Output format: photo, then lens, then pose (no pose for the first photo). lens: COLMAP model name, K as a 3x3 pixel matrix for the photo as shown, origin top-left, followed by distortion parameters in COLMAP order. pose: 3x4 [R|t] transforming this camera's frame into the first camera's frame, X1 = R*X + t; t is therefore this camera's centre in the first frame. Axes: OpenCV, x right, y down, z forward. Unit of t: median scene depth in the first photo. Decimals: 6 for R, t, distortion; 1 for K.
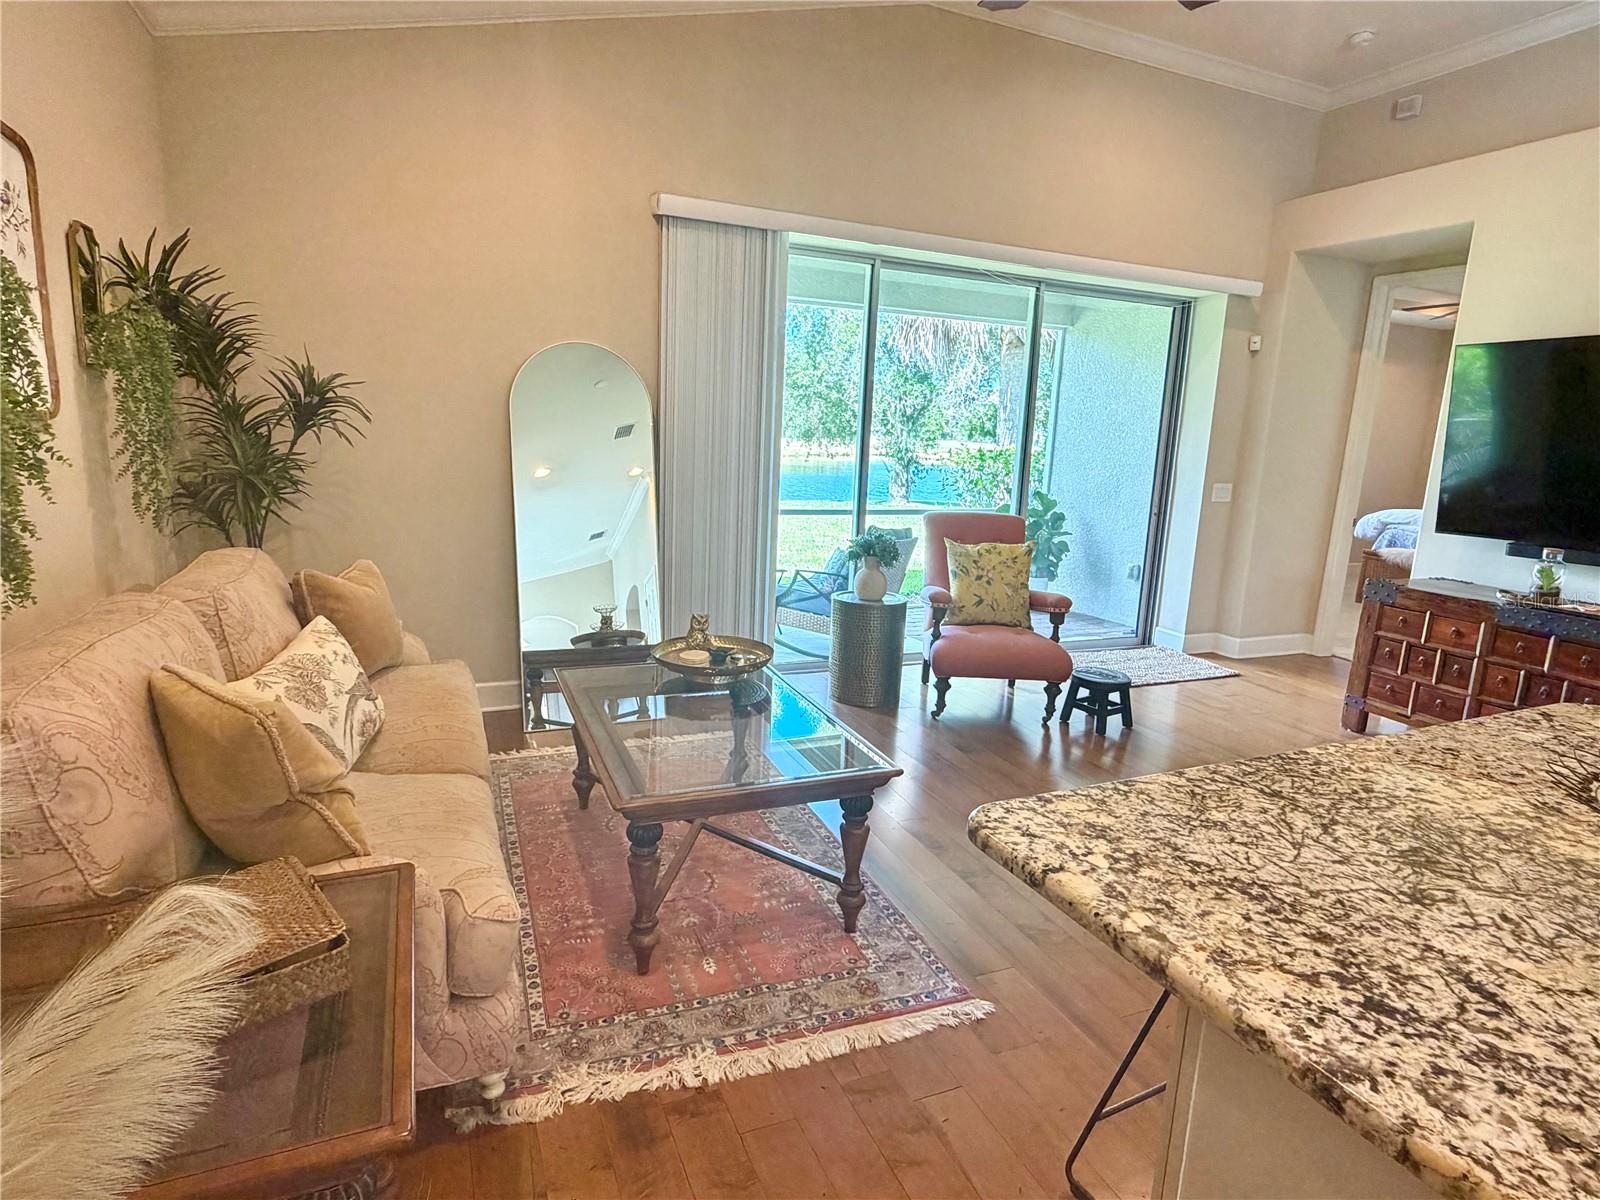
lens RADIAL K [[879.6, 0, 803.1], [0, 879.6, 599.2], [0, 0, 1]] dist [0.001176, -0.001290]
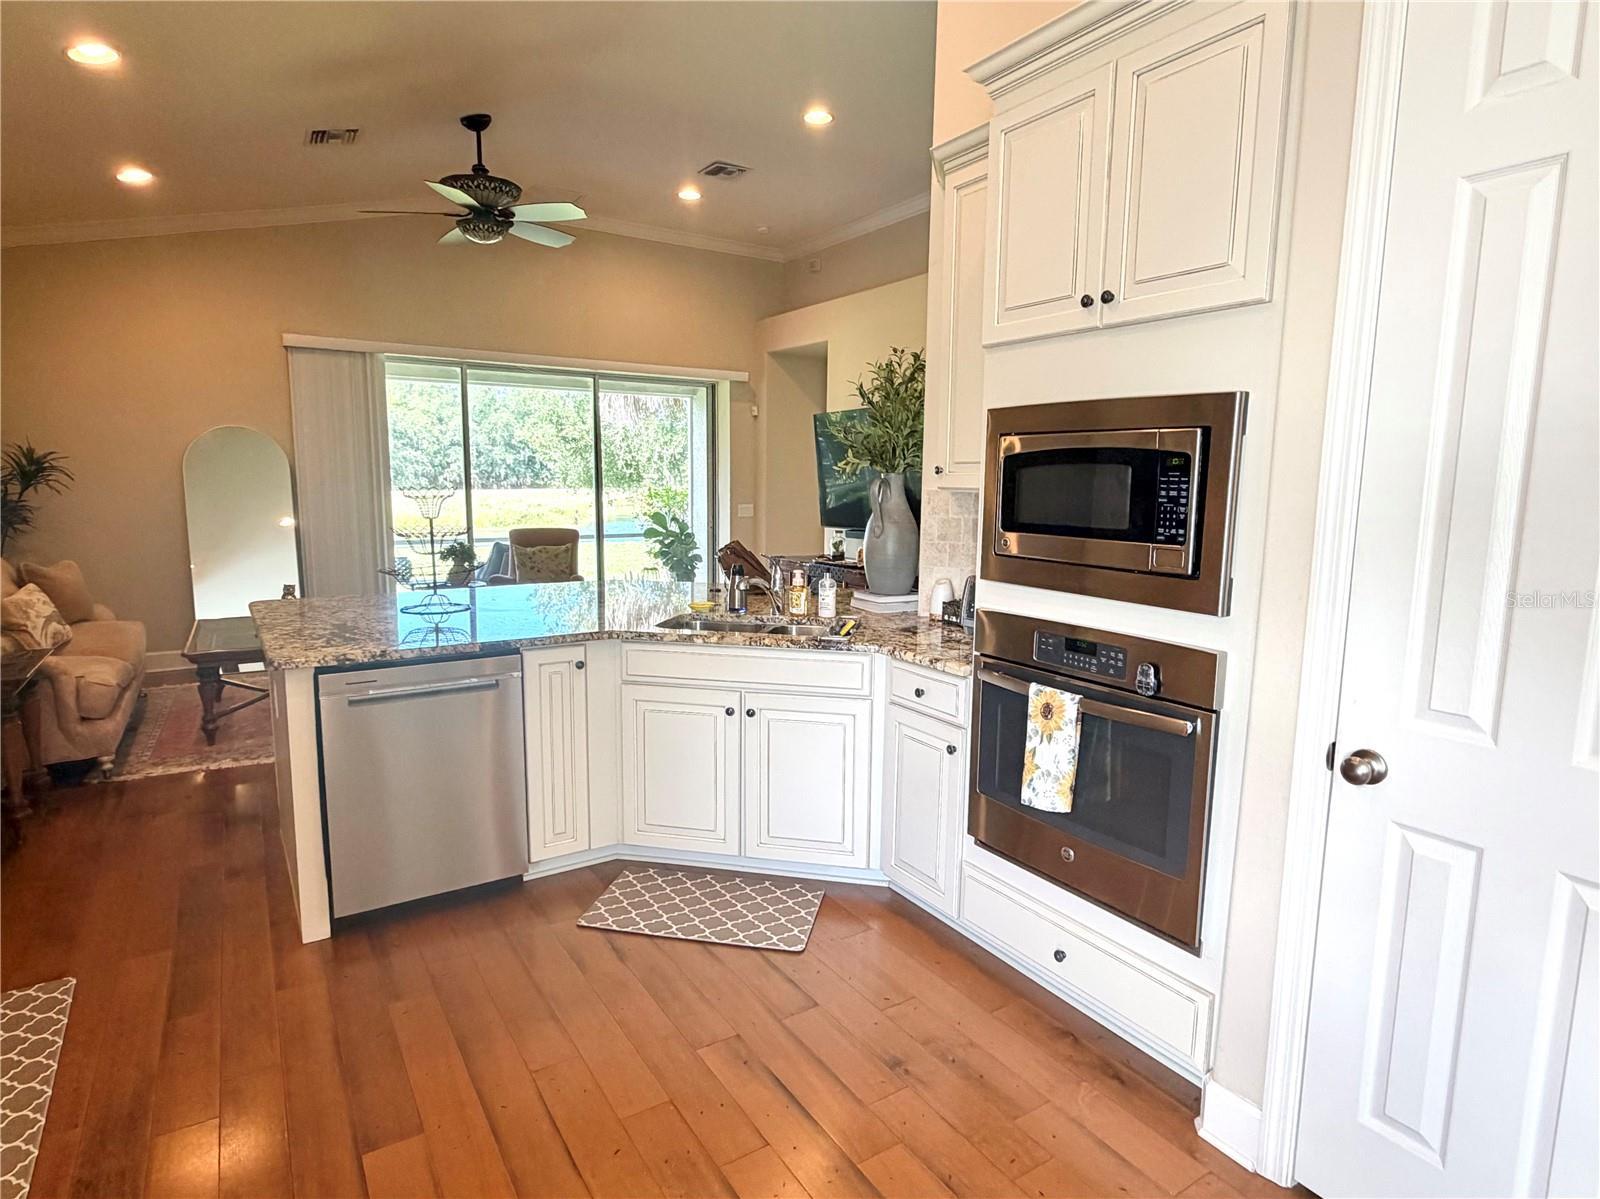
lens RADIAL K [[879.6, 0, 803.1], [0, 879.6, 598.7], [0, 0, 1]] dist [0.001176, -0.001290]
pose [[0.985243, -0.054809, 0.162151, 0.437424], [0.063259, 0.996870, -0.047410, 0.140060], [-0.159045, 0.056968, 0.985626, -0.631880]]
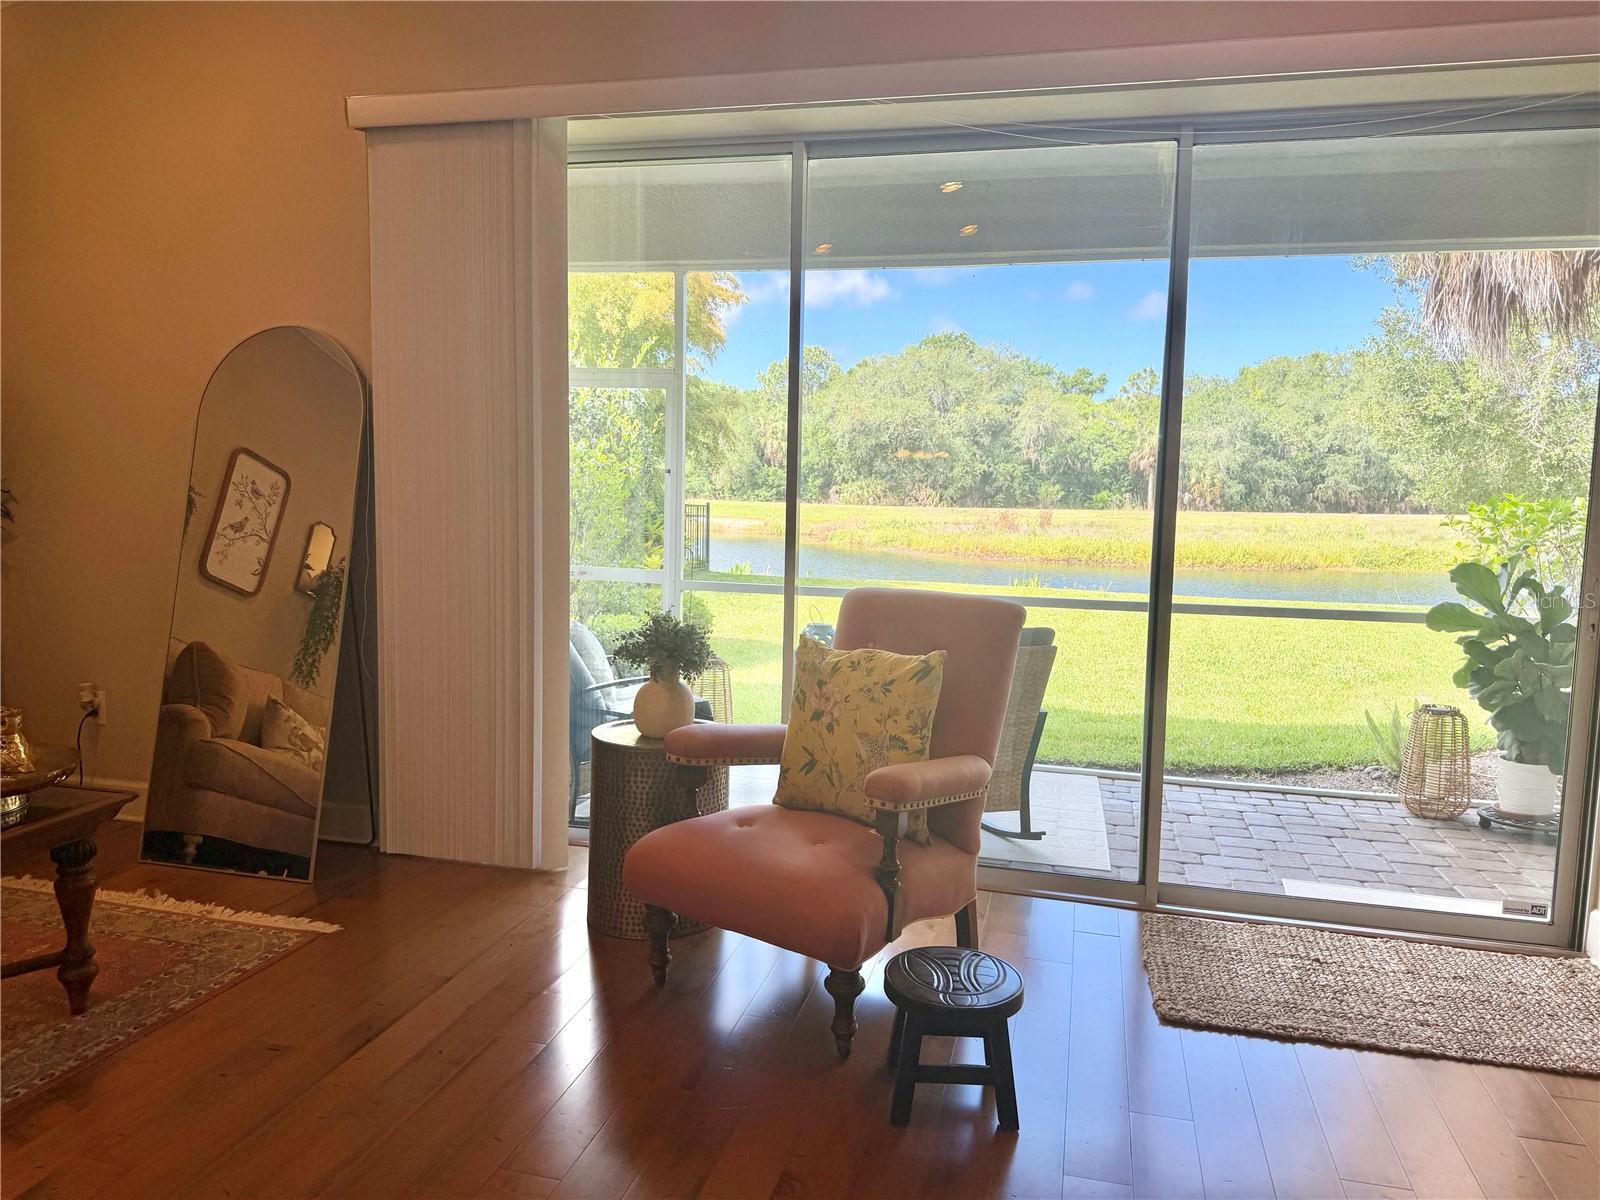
lens RADIAL K [[1121.2, 0, 805.4], [0, 1121.2, 604.2], [0, 0, 1]] dist [0.066315, -0.109943]
pose [[0.794916, 0.042586, -0.605223, 0.602992], [-0.107191, 0.991700, -0.071006, -0.043232], [0.597176, 0.121318, 0.792883, 0.513996]]
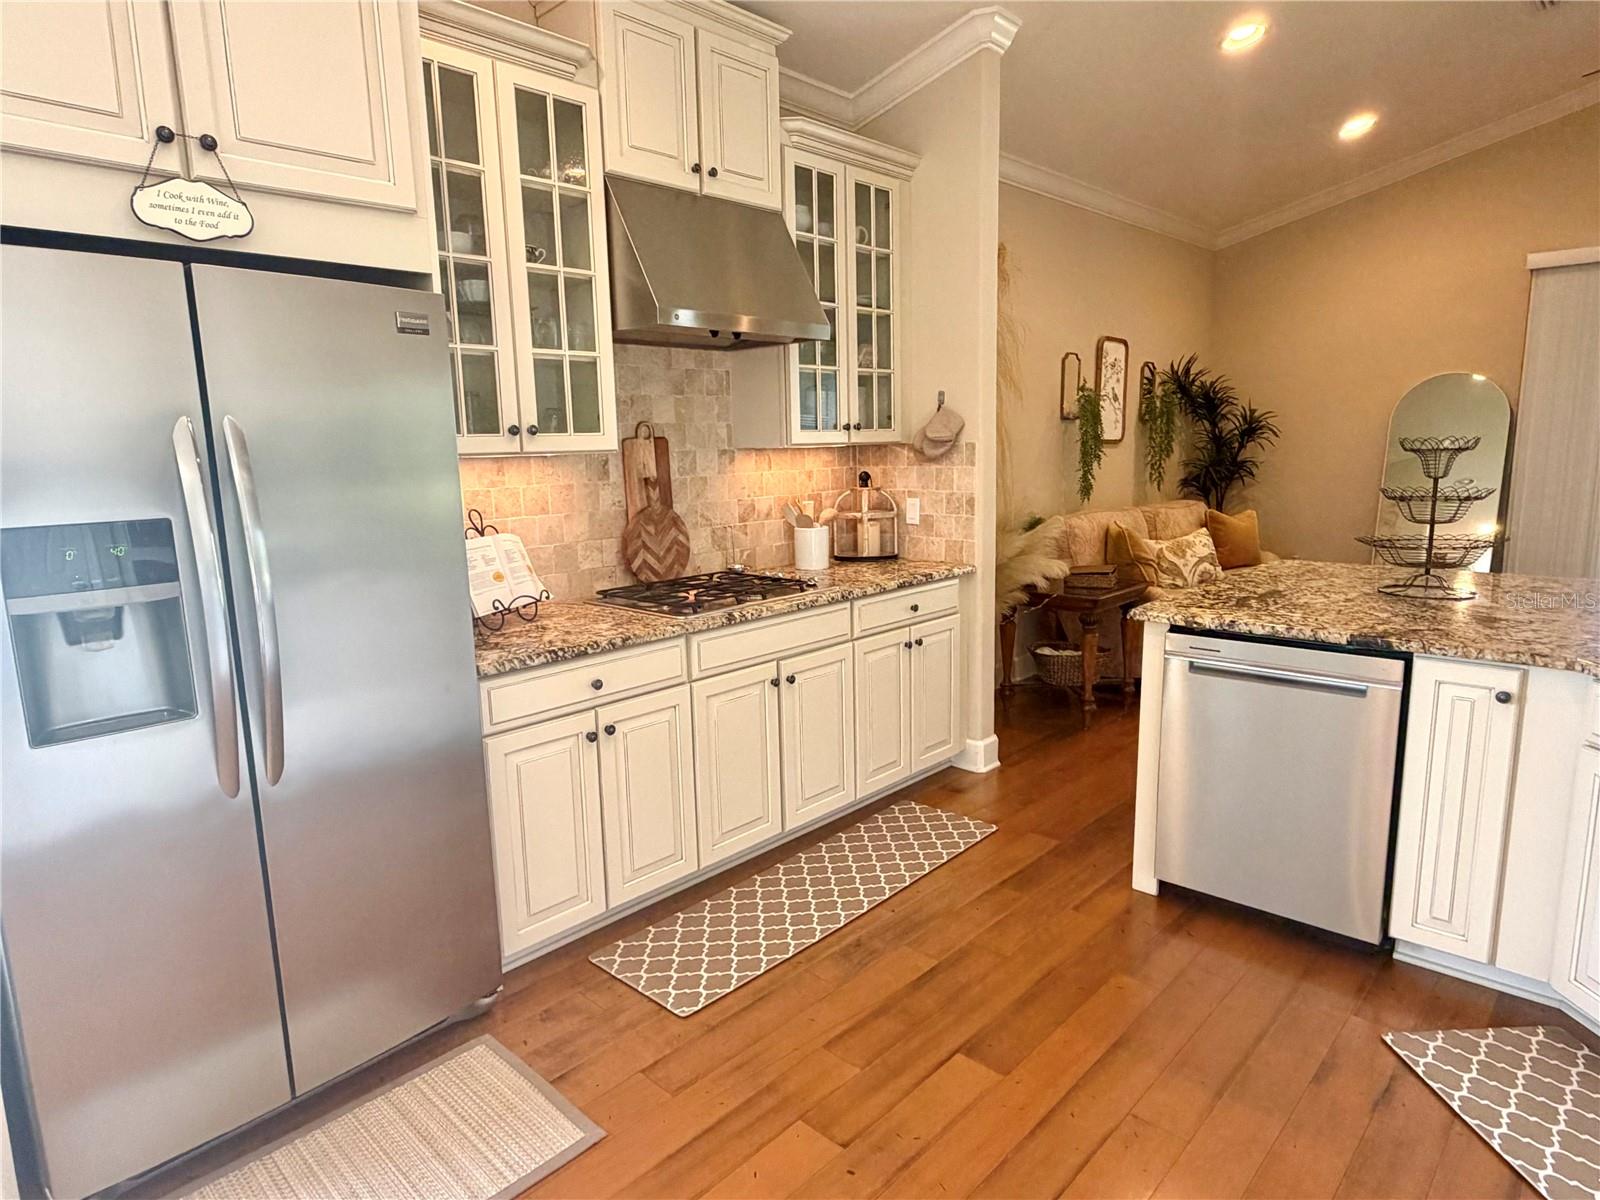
lens RADIAL K [[932.4, 0, 796.6], [0, 932.4, 598.6], [0, 0, 1]] dist [-0.002018, 0.000107]
pose [[0.392555, 0.101451, -0.914116, 0.673348], [-0.138797, 0.989050, 0.050162, 0.123749], [0.909195, 0.107185, 0.402338, -0.469136]]
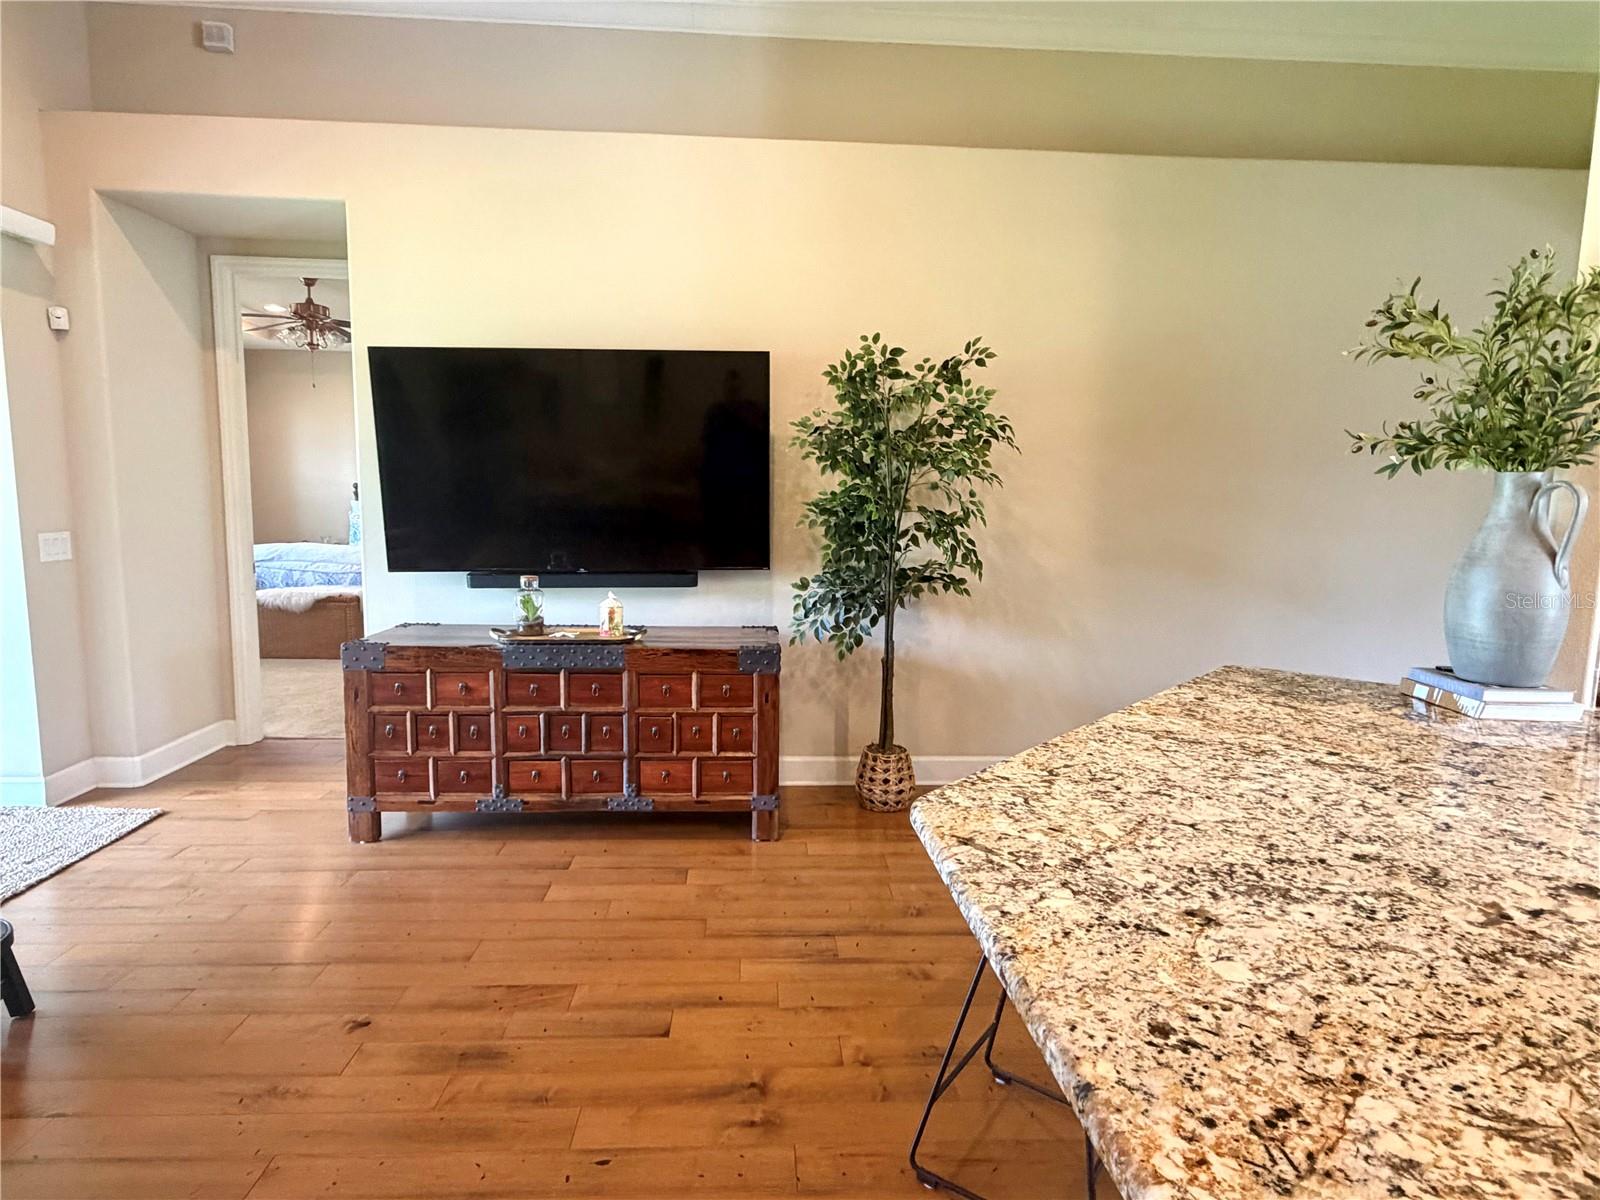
lens RADIAL K [[879.6, 0, 803.1], [0, 879.6, 599.2], [0, 0, 1]] dist [0.001176, -0.001290]
pose [[0.347132, -0.147916, 0.926078, 0.087246], [0.180308, 0.979587, 0.088876, -0.056559], [-0.920320, 0.136127, 0.366716, 0.359625]]
